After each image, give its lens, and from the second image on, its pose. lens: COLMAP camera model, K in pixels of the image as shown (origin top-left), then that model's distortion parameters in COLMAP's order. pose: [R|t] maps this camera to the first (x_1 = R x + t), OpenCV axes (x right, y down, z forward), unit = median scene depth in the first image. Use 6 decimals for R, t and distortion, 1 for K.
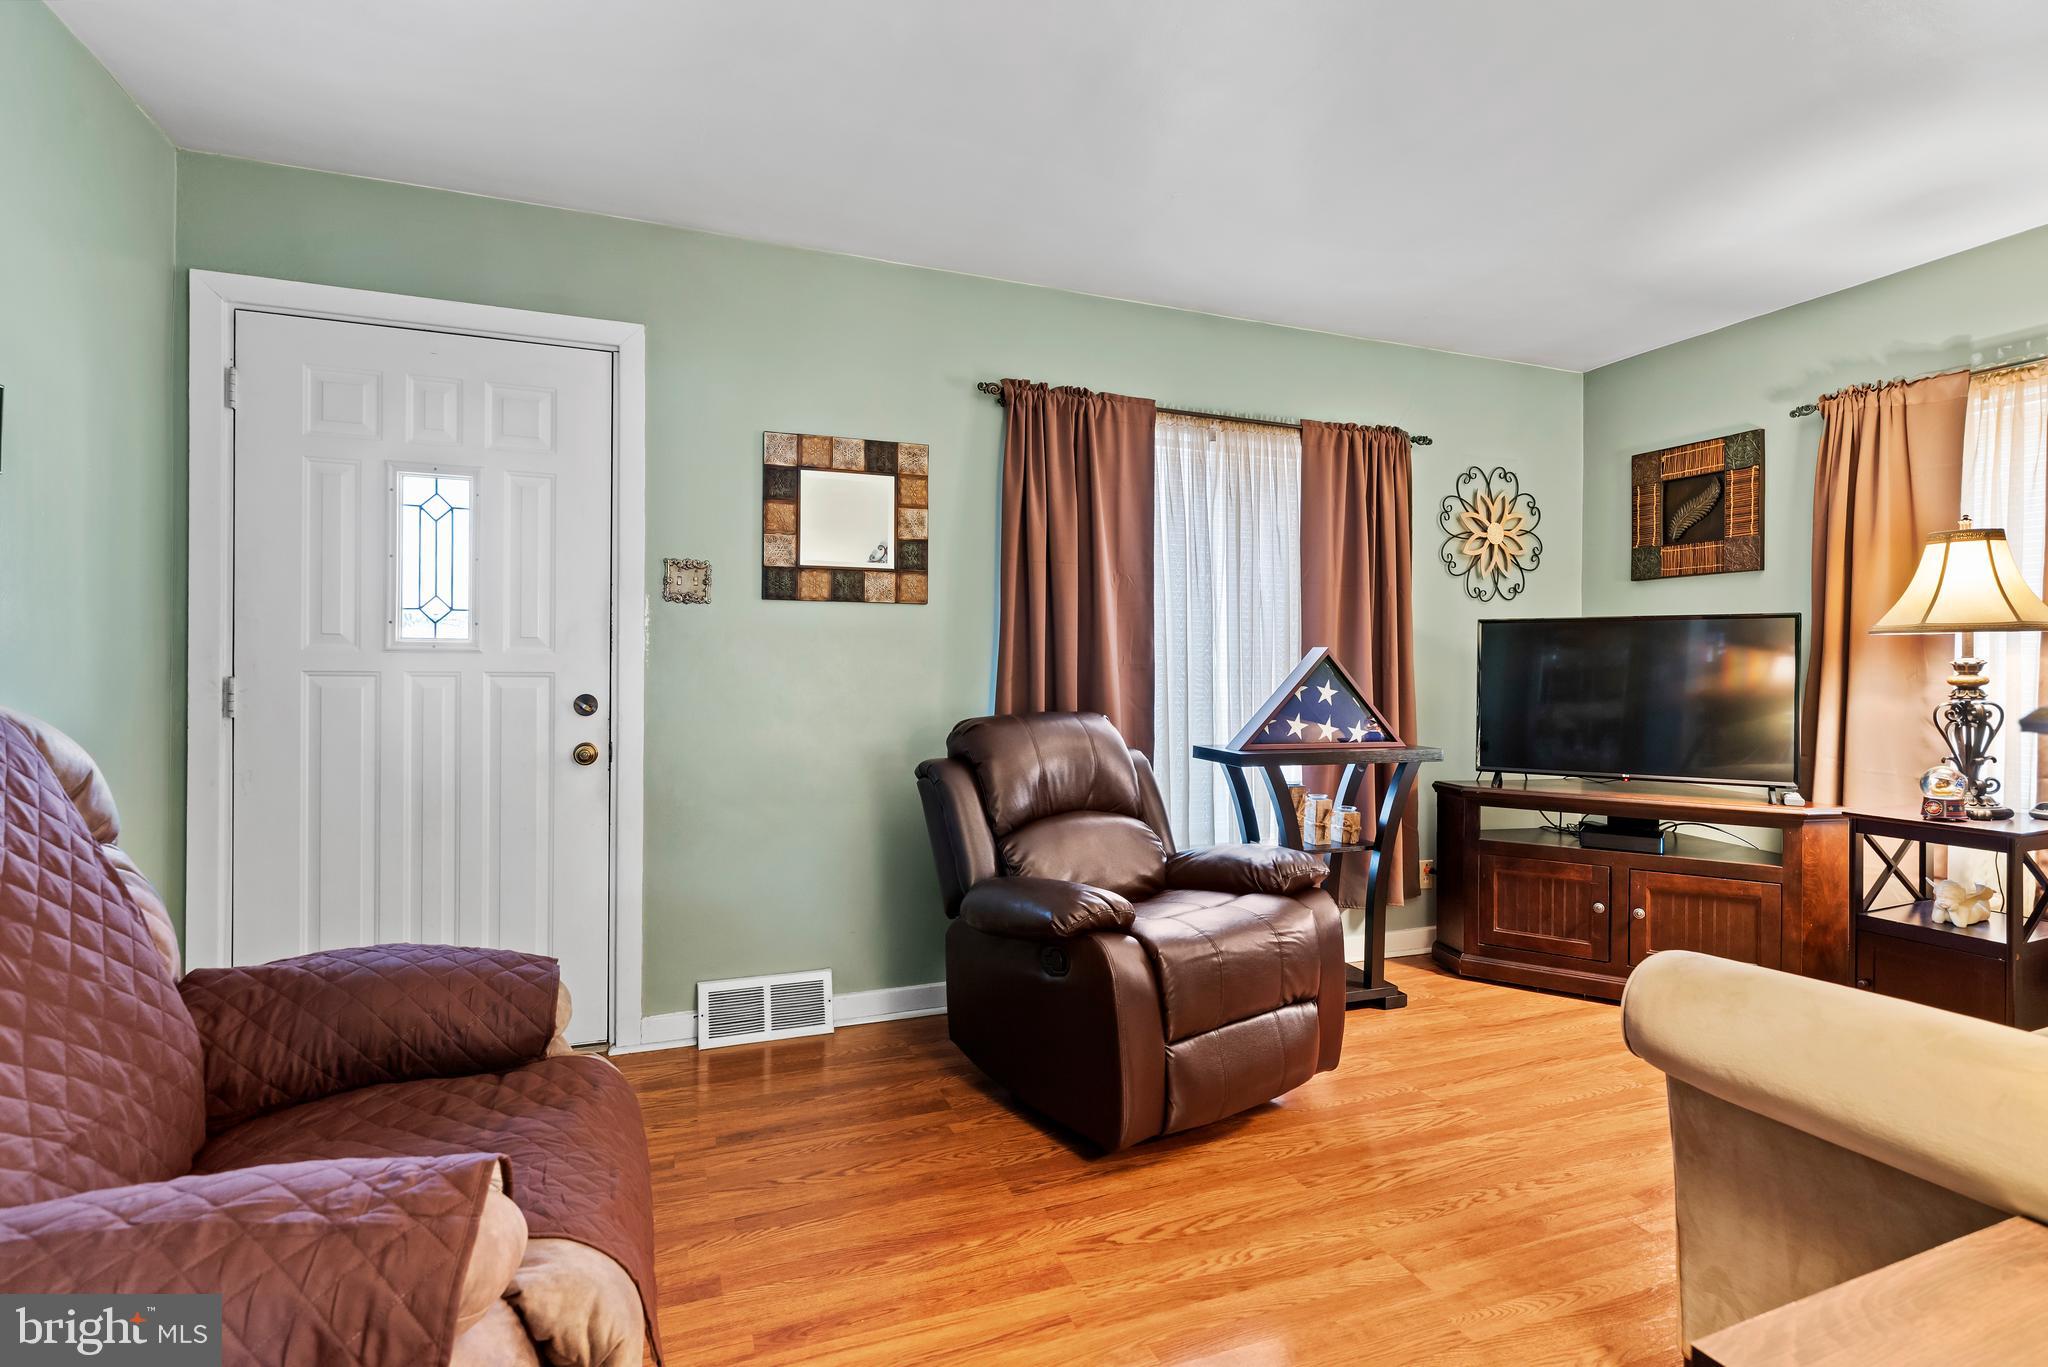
lens RADIAL K [[1005.6, 0, 1077.0], [0, 1005.6, 678.9], [0, 0, 1]] dist [-0.002000, 0.000429]
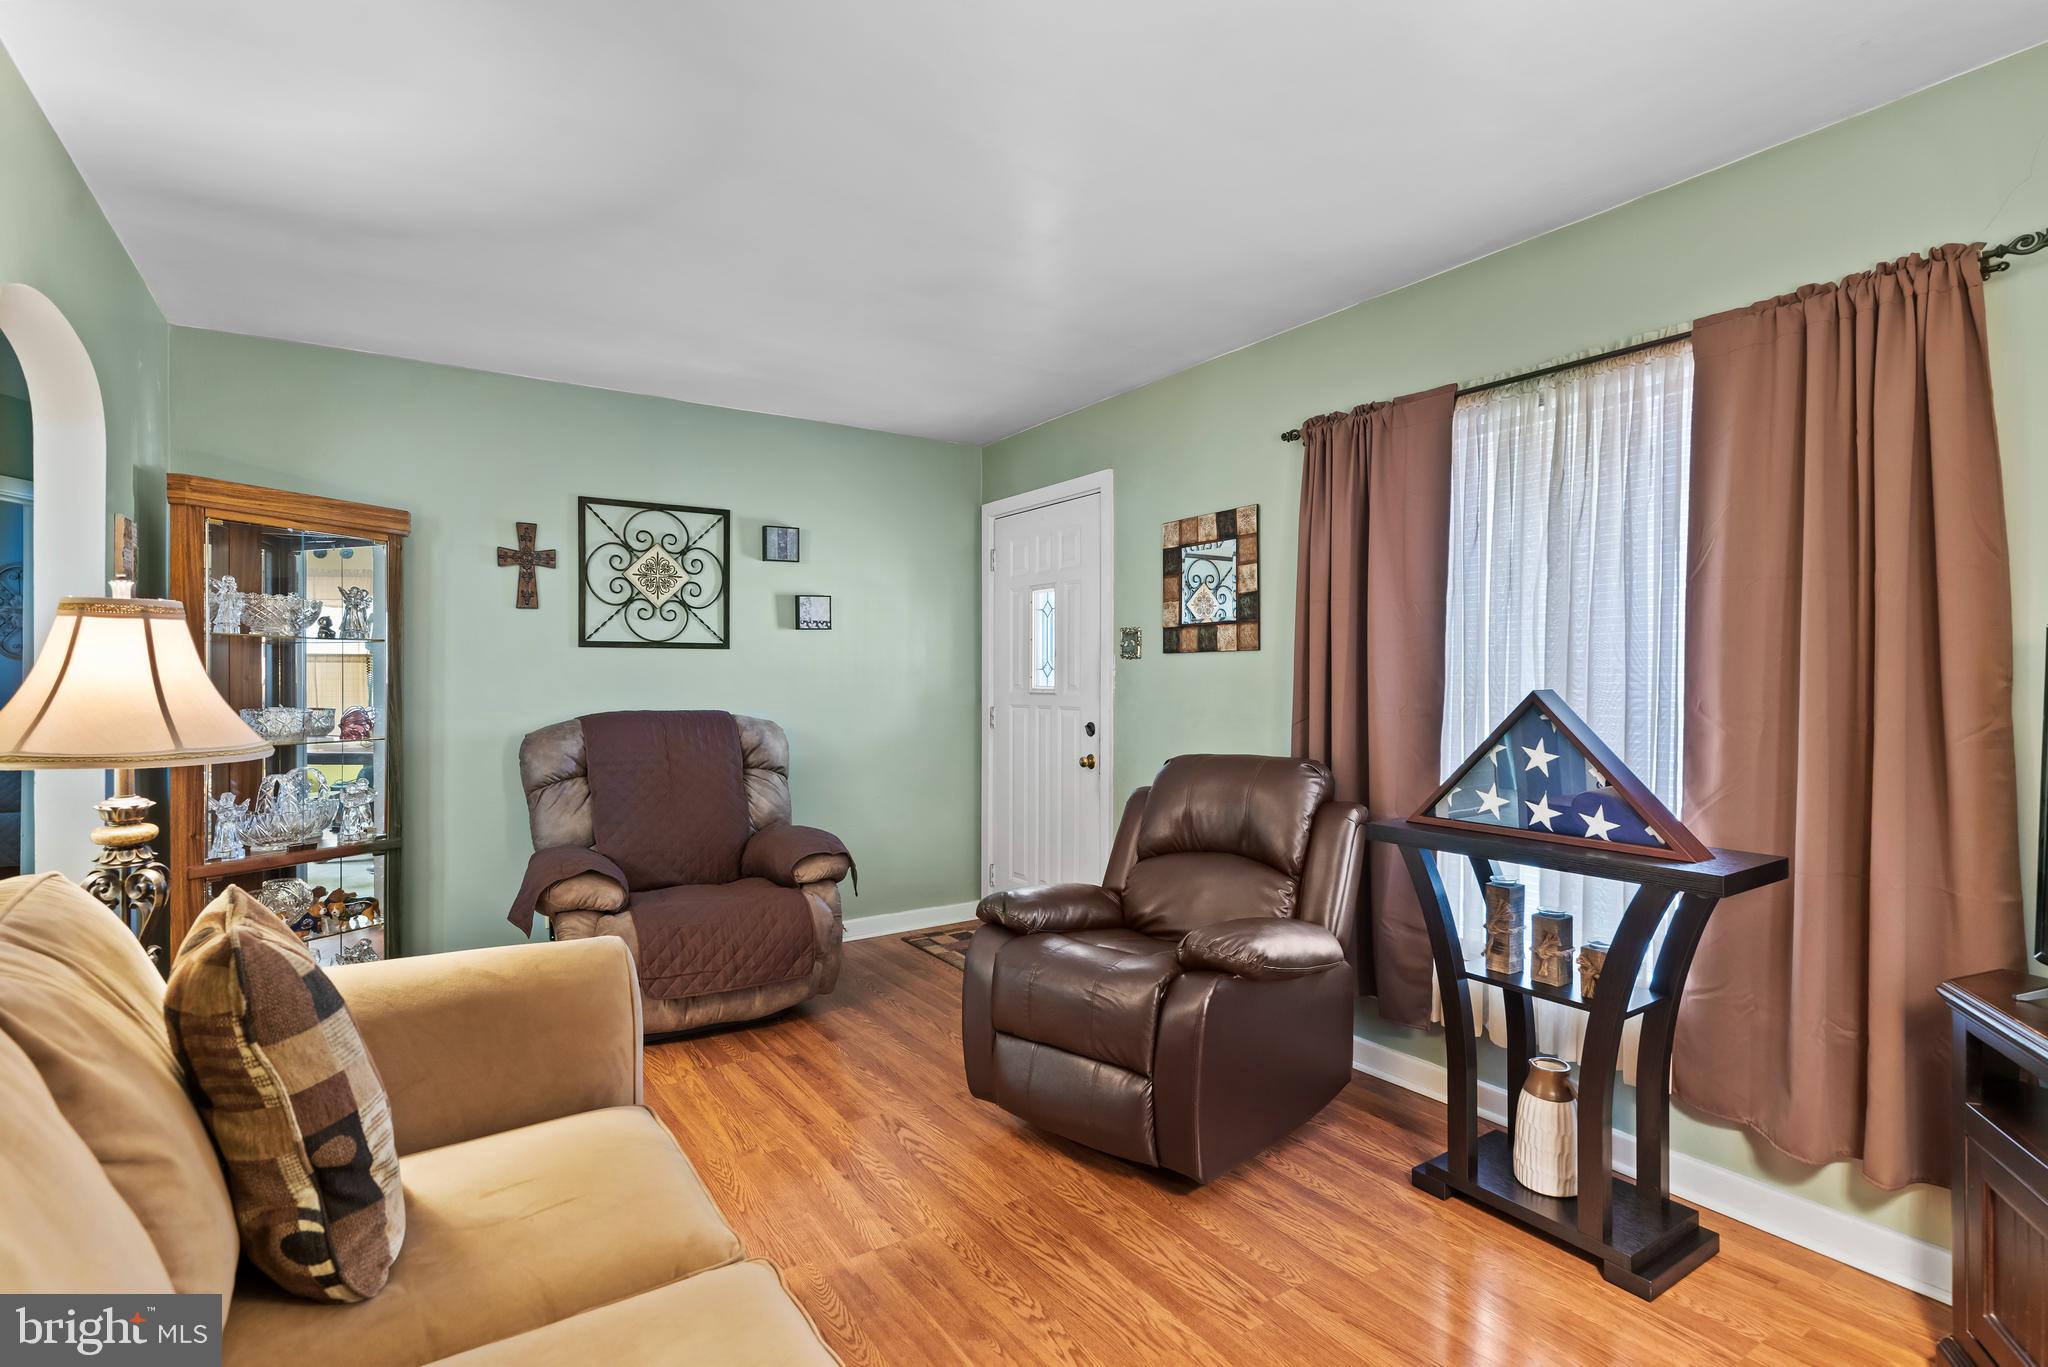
lens RADIAL K [[1005.6, 0, 1030.2], [0, 1005.6, 683.9], [0, 0, 1]] dist [-0.002000, 0.000429]
pose [[0.191625, -0.003852, -0.981461, 0.901419], [-0.009645, 0.999937, -0.005808, -0.030062], [0.981421, 0.010579, 0.191576, 0.570734]]
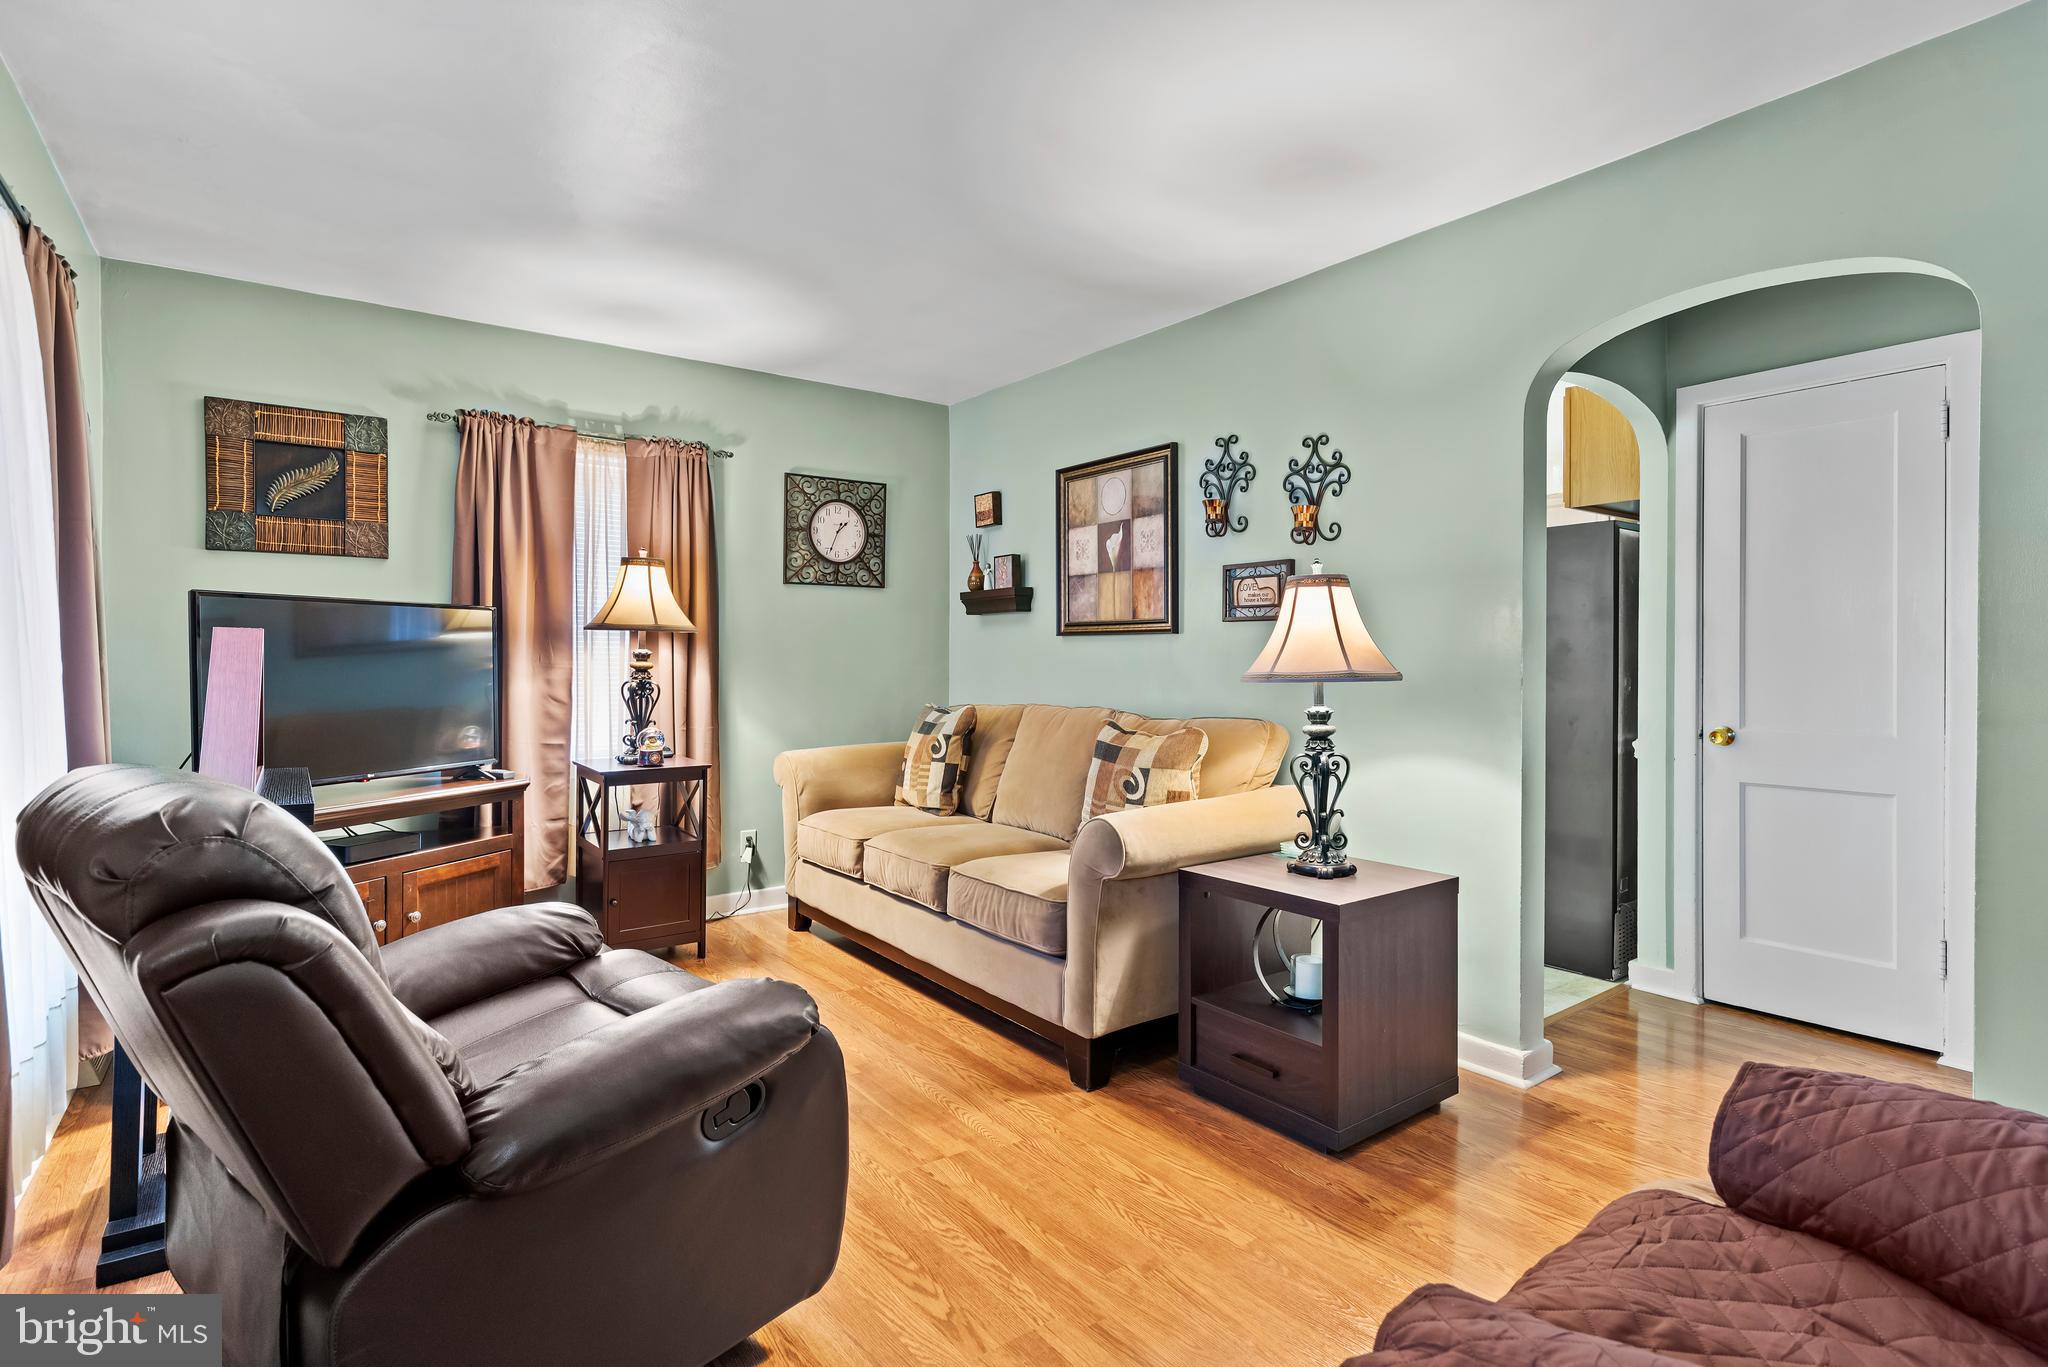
lens RADIAL K [[1005.6, 0, 1022.2], [0, 1005.6, 671.2], [0, 0, 1]] dist [-0.002000, 0.000429]
pose [[-0.235124, -0.017744, 0.971803, -0.519106], [0.007515, 0.999770, 0.020073, -0.013005], [-0.971936, 0.012023, -0.234936, 0.716107]]
